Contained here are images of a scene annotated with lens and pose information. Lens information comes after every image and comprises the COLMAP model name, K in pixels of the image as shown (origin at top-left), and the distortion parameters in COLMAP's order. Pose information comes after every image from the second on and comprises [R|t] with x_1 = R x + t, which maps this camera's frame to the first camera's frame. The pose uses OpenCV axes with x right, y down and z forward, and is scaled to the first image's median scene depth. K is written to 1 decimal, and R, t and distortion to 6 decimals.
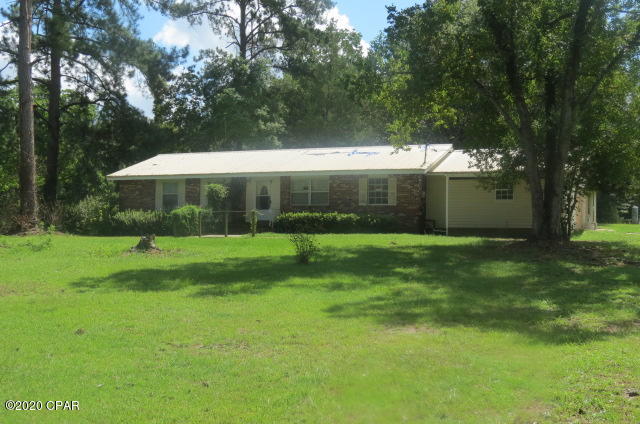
lens RADIAL K [[830.1, 0, 316.4], [0, 830.1, 217.4], [0, 0, 1]] dist [-0.077312, 0.000000]
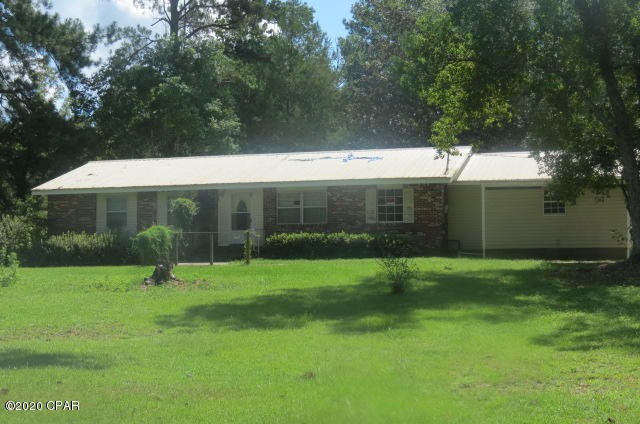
lens RADIAL K [[1062.9, 0, 319.5], [0, 1062.9, 212.7], [0, 0, 1]] dist [-0.109506, 0.000000]
pose [[0.993543, -0.011555, 0.112867, -0.103548], [0.014570, 0.999558, -0.025921, 0.001130], [-0.112517, 0.027398, 0.993272, -0.013252]]
